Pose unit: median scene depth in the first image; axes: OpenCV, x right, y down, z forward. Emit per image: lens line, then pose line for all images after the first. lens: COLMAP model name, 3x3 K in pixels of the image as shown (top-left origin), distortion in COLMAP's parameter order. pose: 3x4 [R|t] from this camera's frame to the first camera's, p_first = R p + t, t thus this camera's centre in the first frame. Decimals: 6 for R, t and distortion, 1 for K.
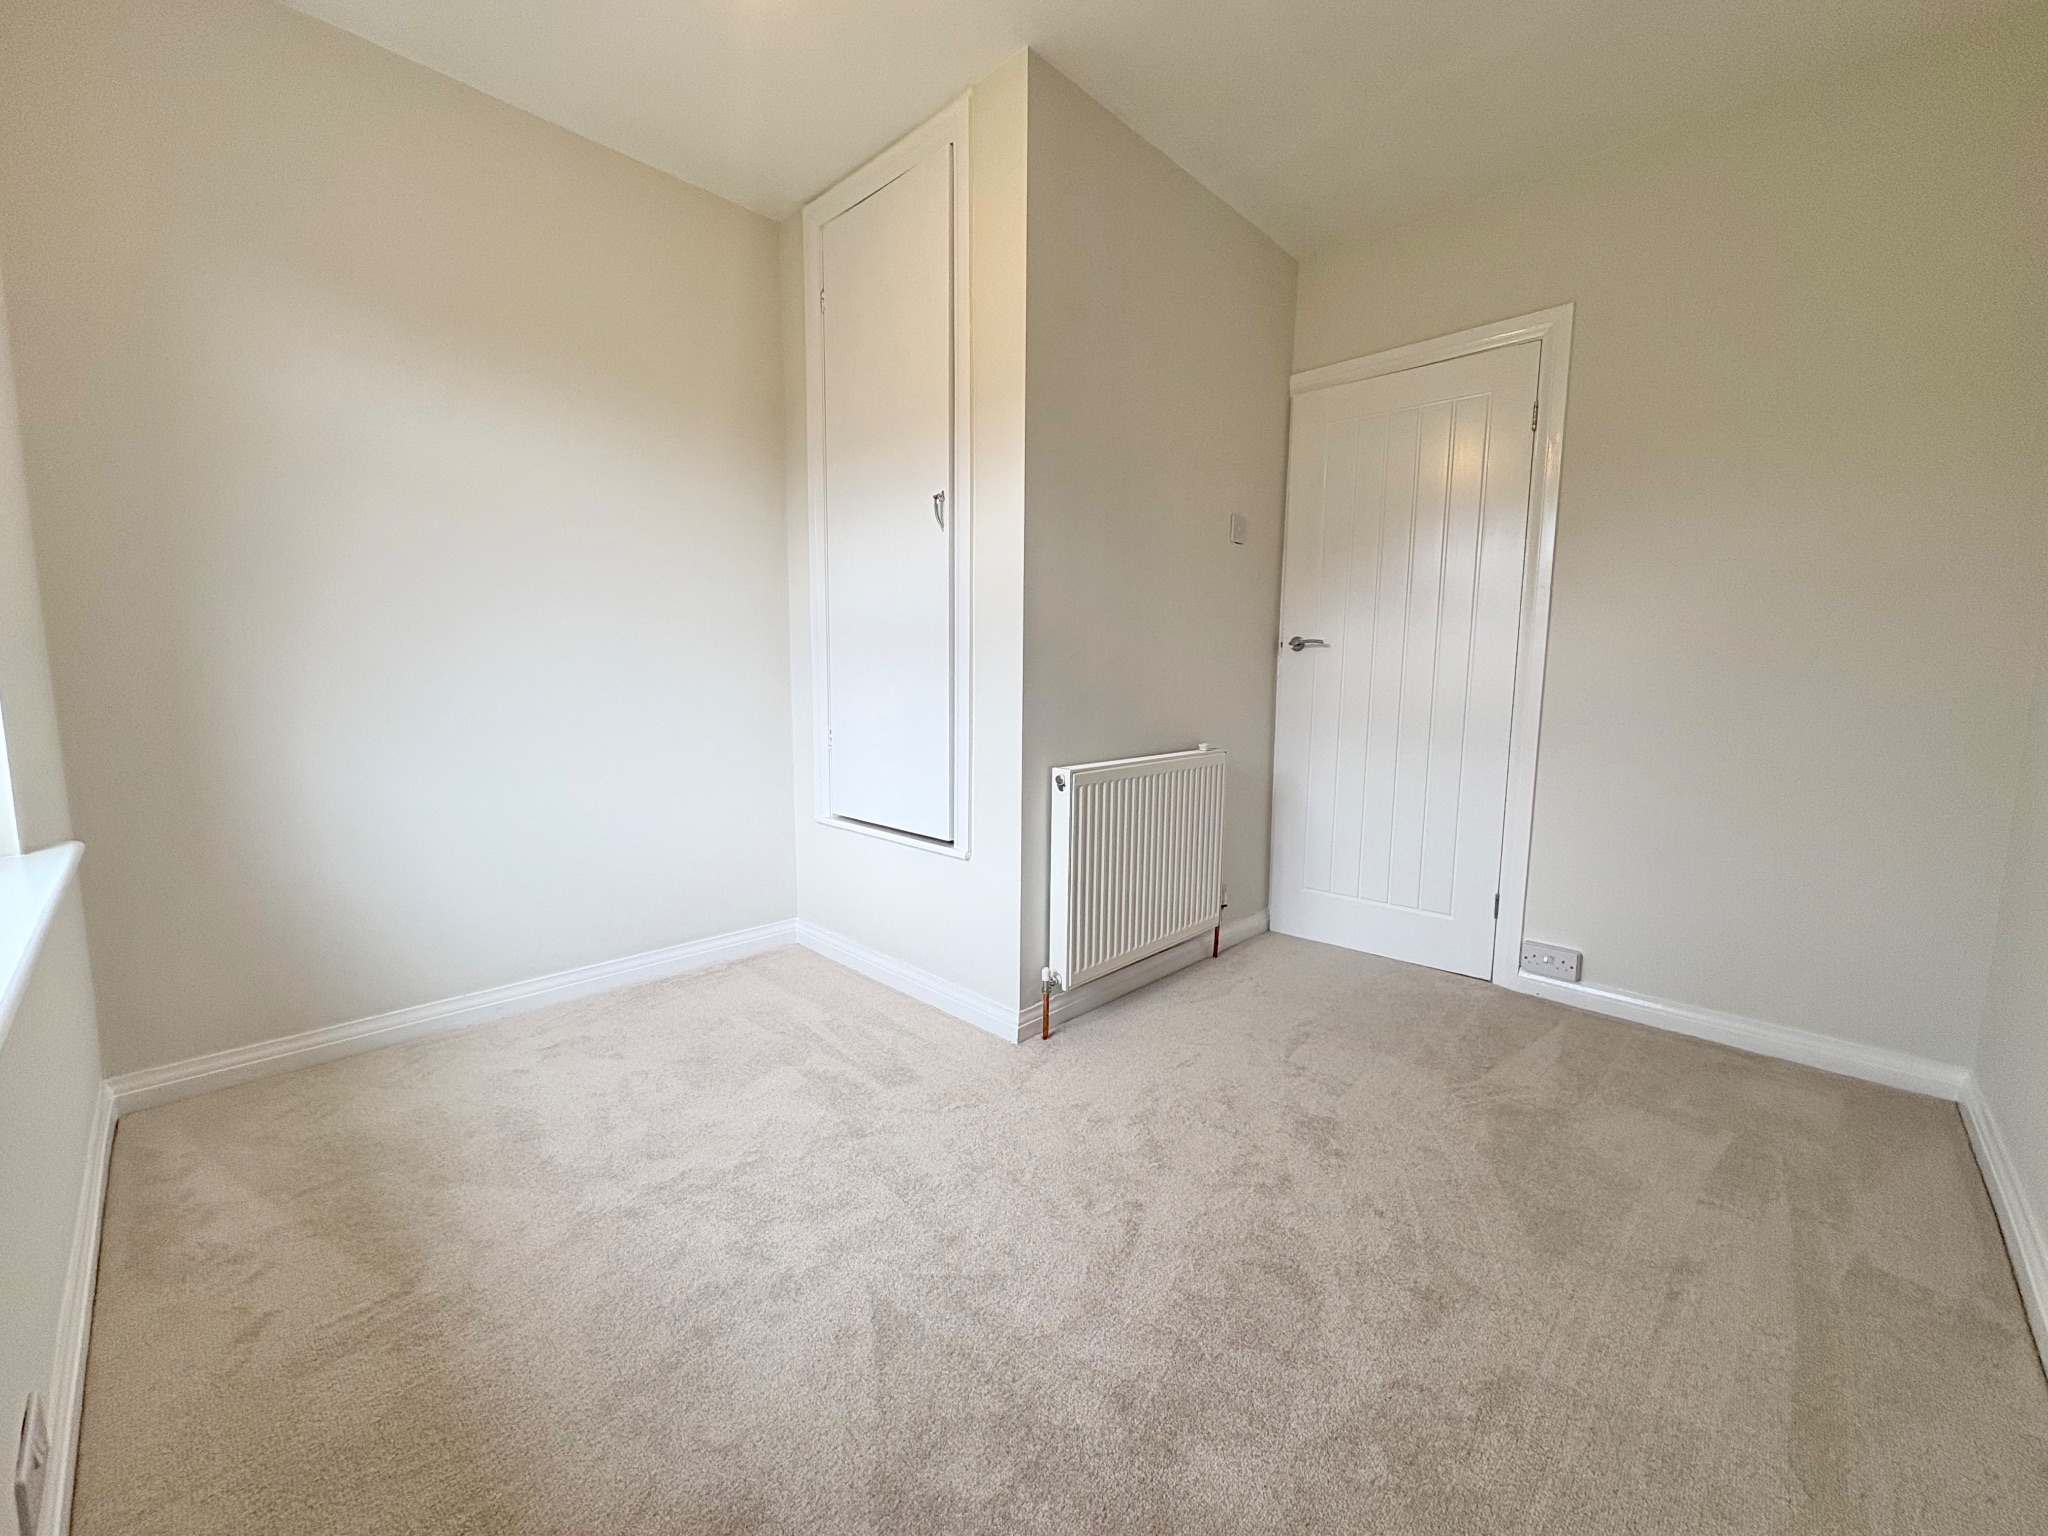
lens RADIAL K [[825.2, 0, 1024.0], [0, 825.2, 768.0], [0, 0, 1]] dist [0.007794, 0.000010]
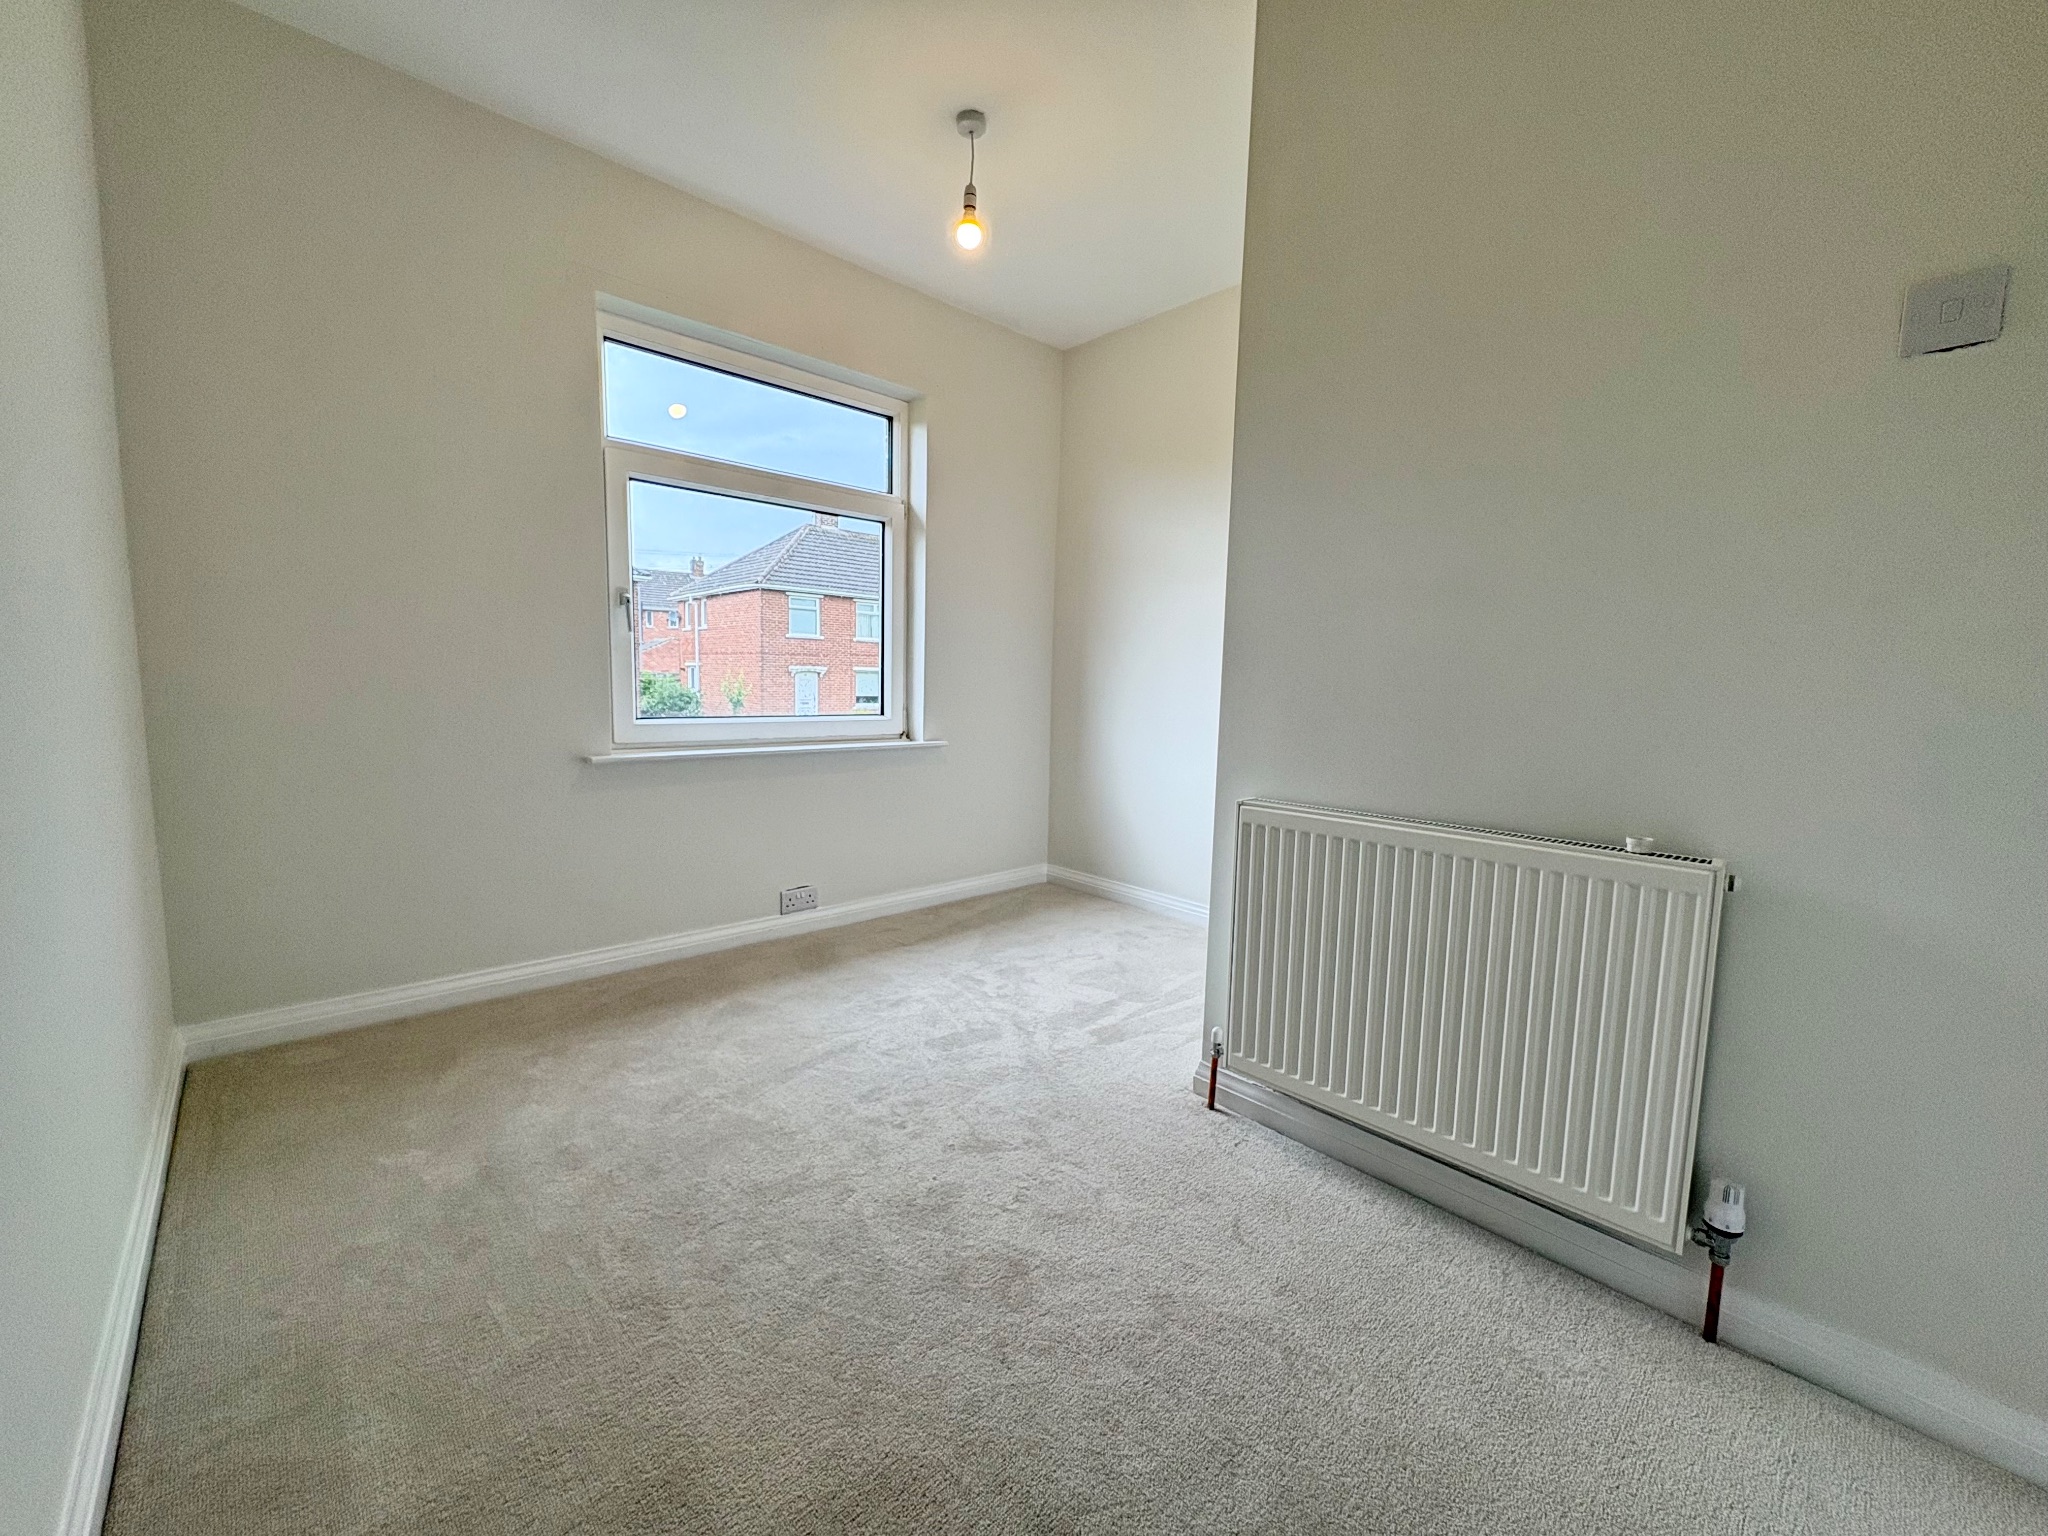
lens RADIAL K [[825.2, 0, 1024.0], [0, 825.2, 768.0], [0, 0, 1]] dist [0.007794, 0.000010]
pose [[-0.065075, 0.097461, -0.993110, 0.964311], [-0.140292, 0.984441, 0.105804, -0.096225], [0.987969, 0.146210, -0.050389, 0.895012]]
